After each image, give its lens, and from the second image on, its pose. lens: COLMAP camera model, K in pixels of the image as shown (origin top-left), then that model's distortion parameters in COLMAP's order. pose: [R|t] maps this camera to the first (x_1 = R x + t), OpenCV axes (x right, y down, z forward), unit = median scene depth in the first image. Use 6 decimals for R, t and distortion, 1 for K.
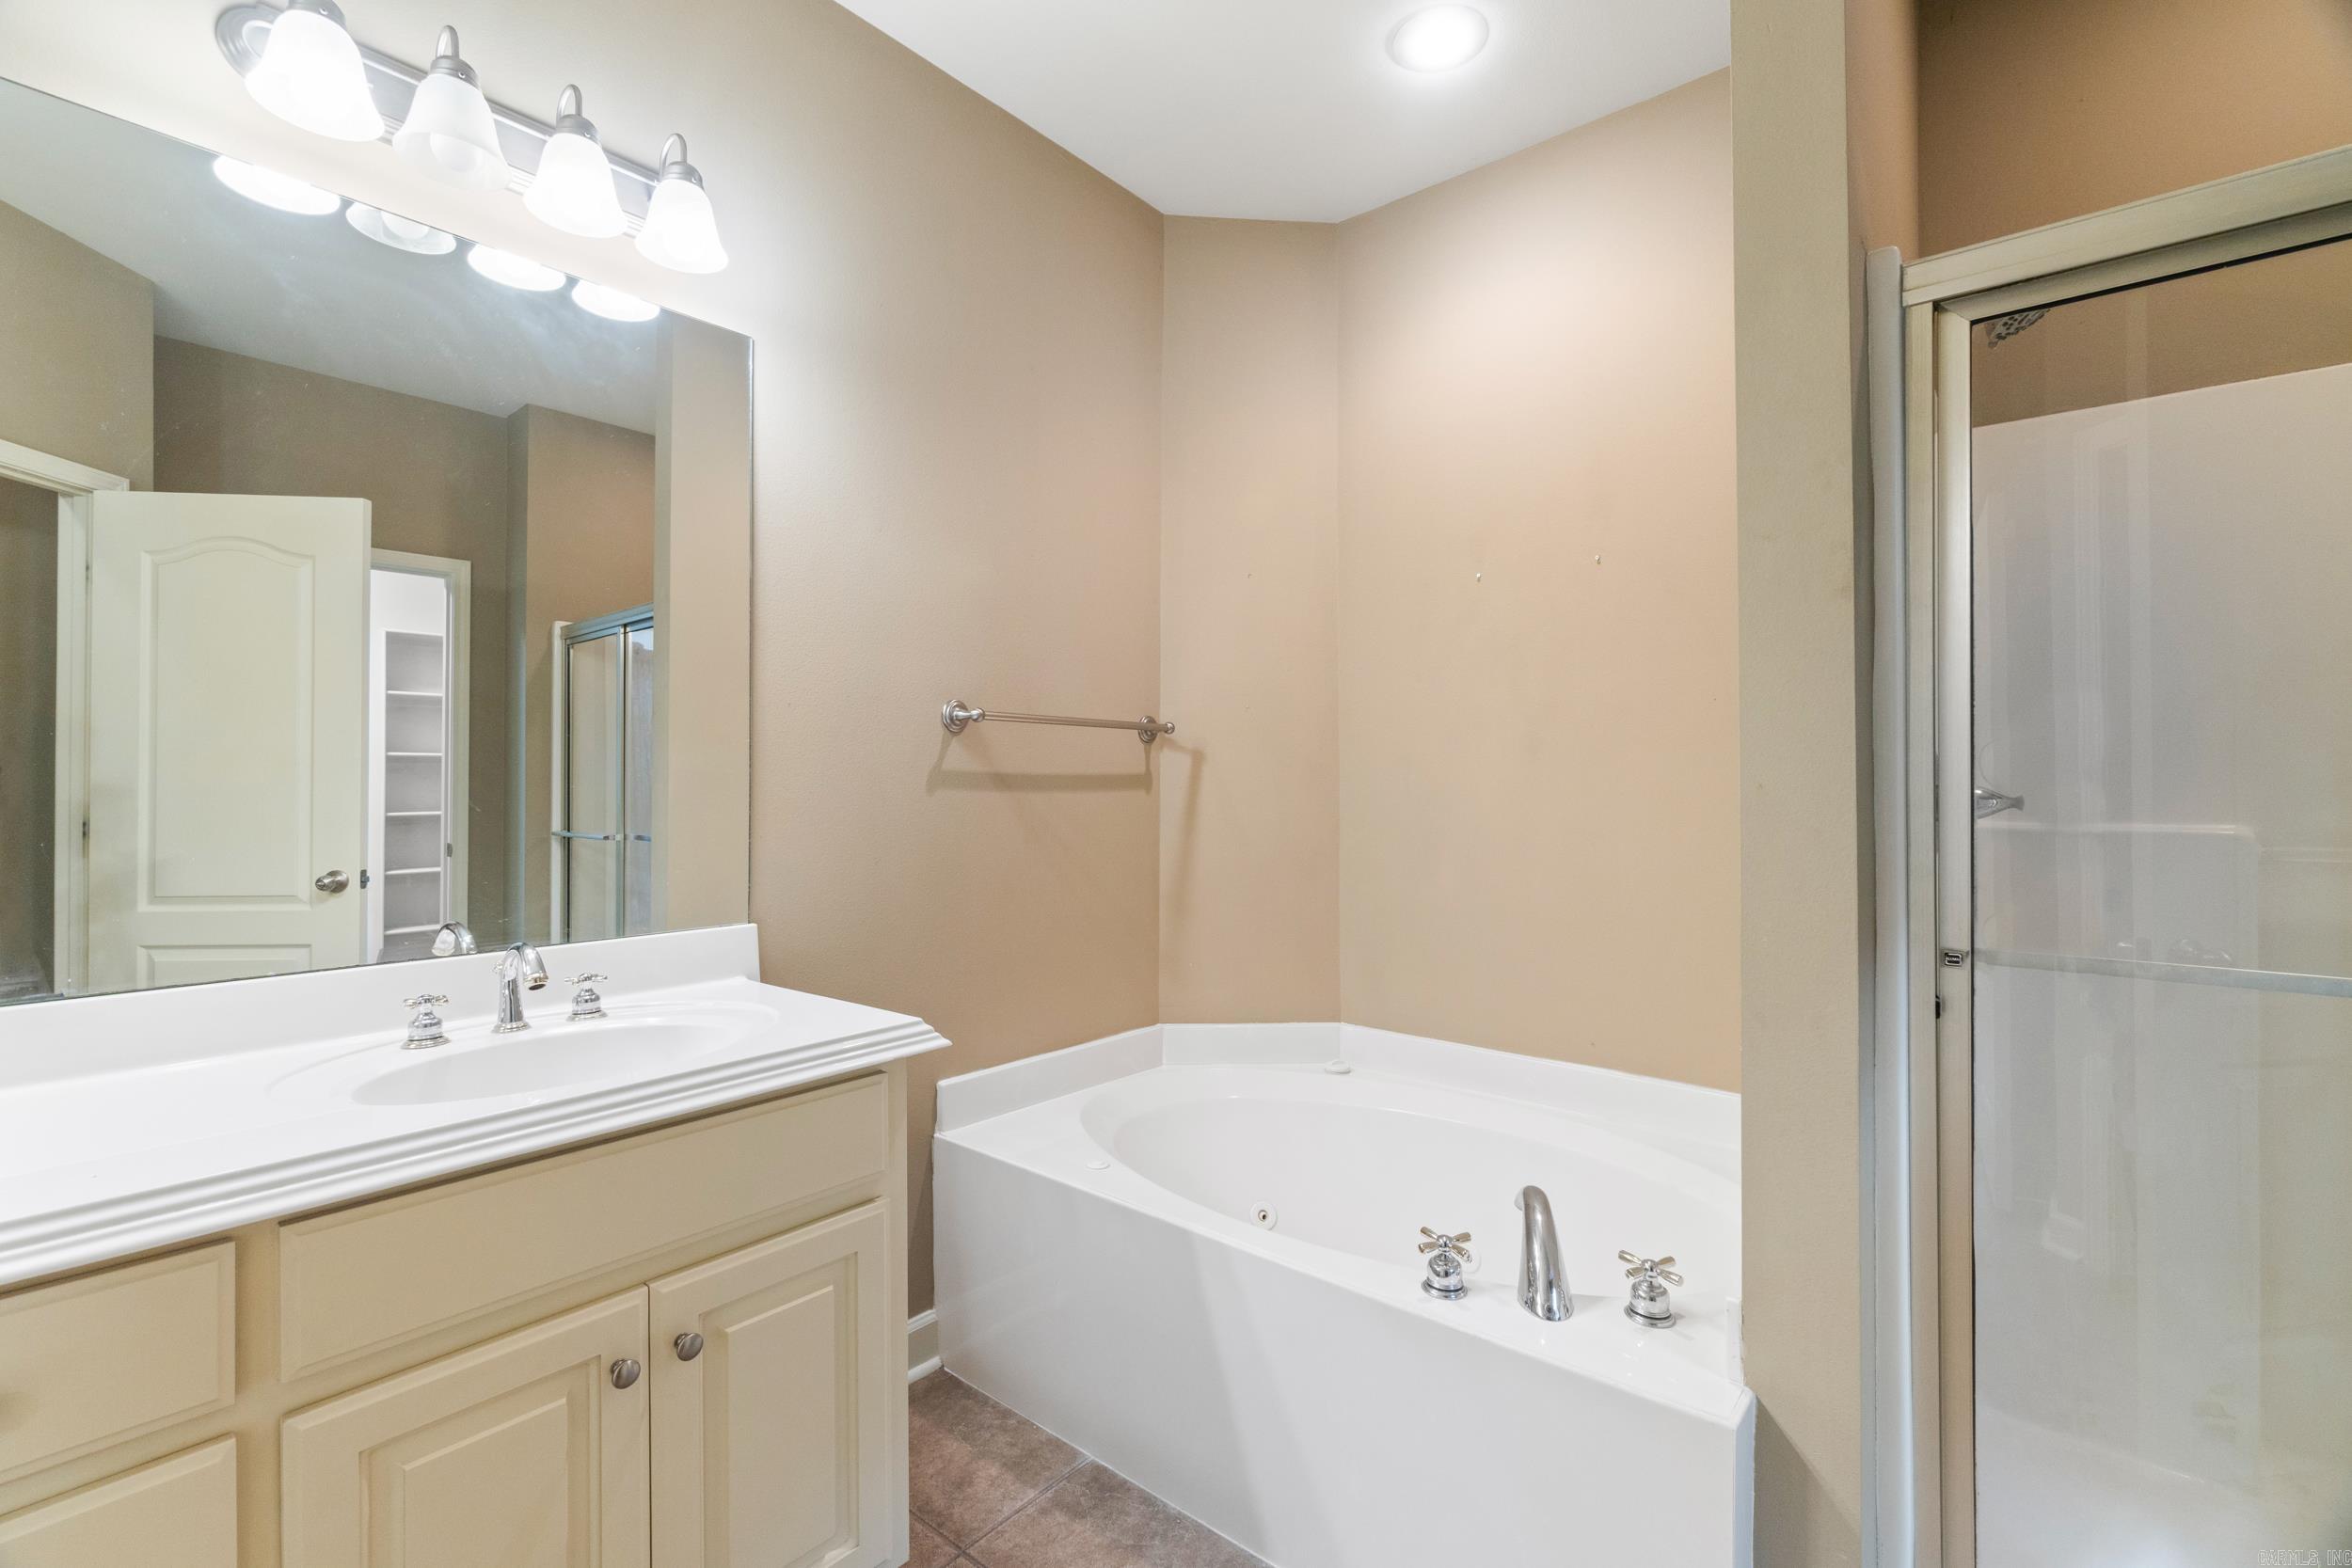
lens RADIAL K [[987.9, 0, 1201.1], [0, 987.9, 760.3], [0, 0, 1]] dist [-0.009692, -0.000124]
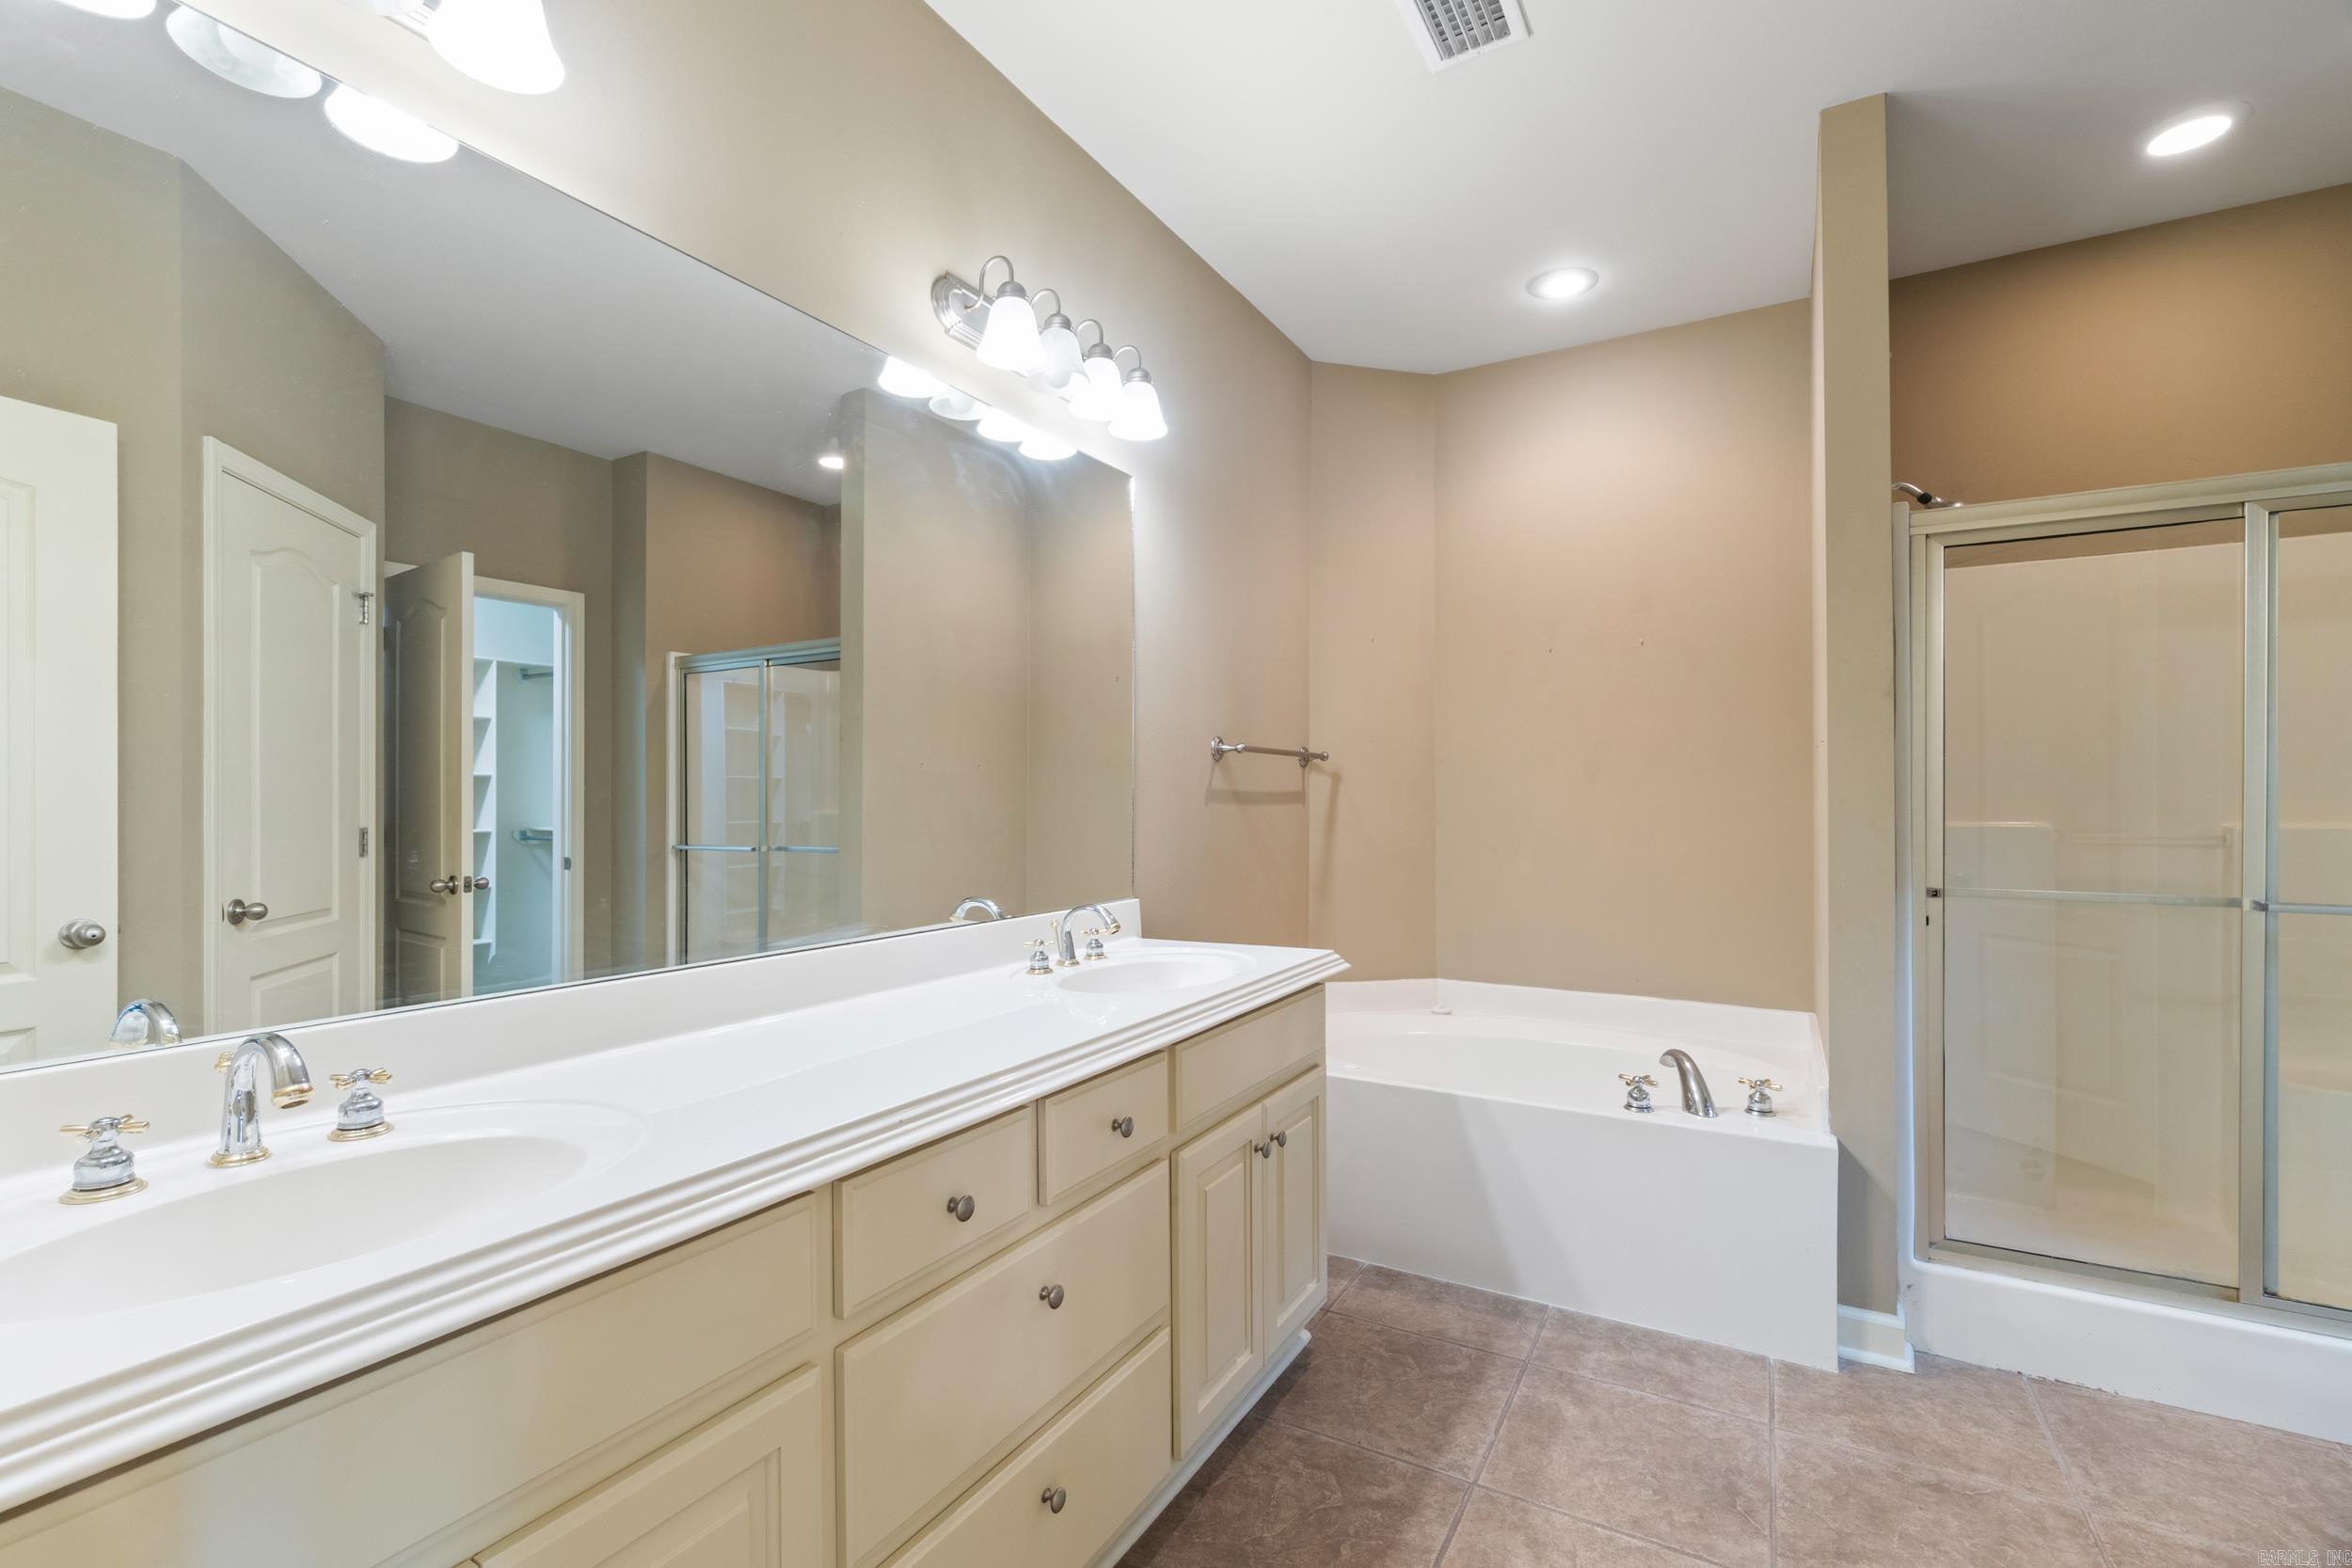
lens RADIAL K [[1015.7, 0, 1164.8], [0, 1015.7, 784.9], [0, 0, 1]] dist [-0.005067, -0.000132]
pose [[0.986250, -0.001024, 0.165259, -0.550726], [-0.000231, 0.999971, 0.007572, -0.005945], [-0.165262, -0.007506, 0.986221, -0.356030]]
